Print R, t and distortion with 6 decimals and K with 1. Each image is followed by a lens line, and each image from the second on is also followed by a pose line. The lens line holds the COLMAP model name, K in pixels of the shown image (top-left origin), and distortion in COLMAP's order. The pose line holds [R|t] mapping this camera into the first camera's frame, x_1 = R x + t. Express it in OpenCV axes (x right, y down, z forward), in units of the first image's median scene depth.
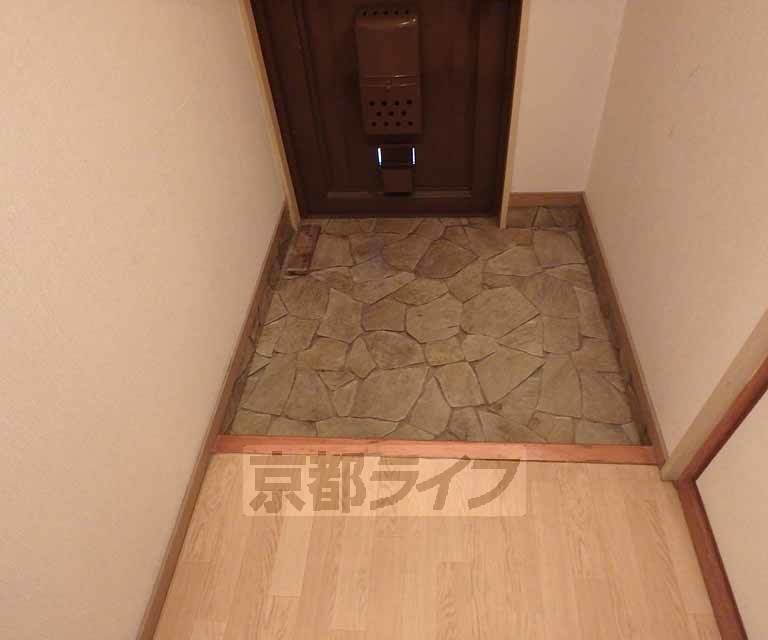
lens RADIAL K [[543.8, 0, 407.1], [0, 543.8, 318.1], [0, 0, 1]] dist [-0.007016, -0.002030]
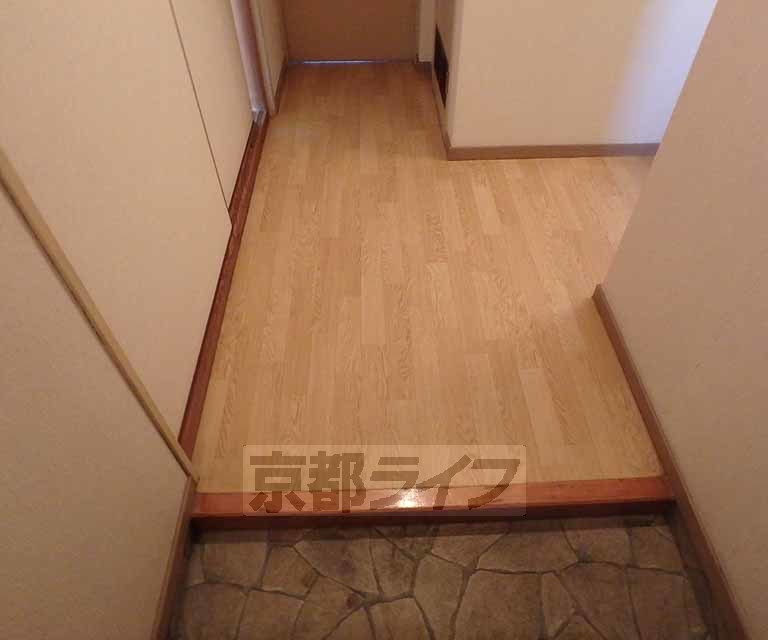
lens RADIAL K [[511.3, 0, 384.0], [0, 511.3, 302.4], [0, 0, 1]] dist [-0.008584, -0.002701]
pose [[-0.996263, 0.084194, -0.019258, 0.102299], [-0.027627, -0.099396, 0.994664, -0.517340], [0.081831, 0.991480, 0.101350, 0.517510]]
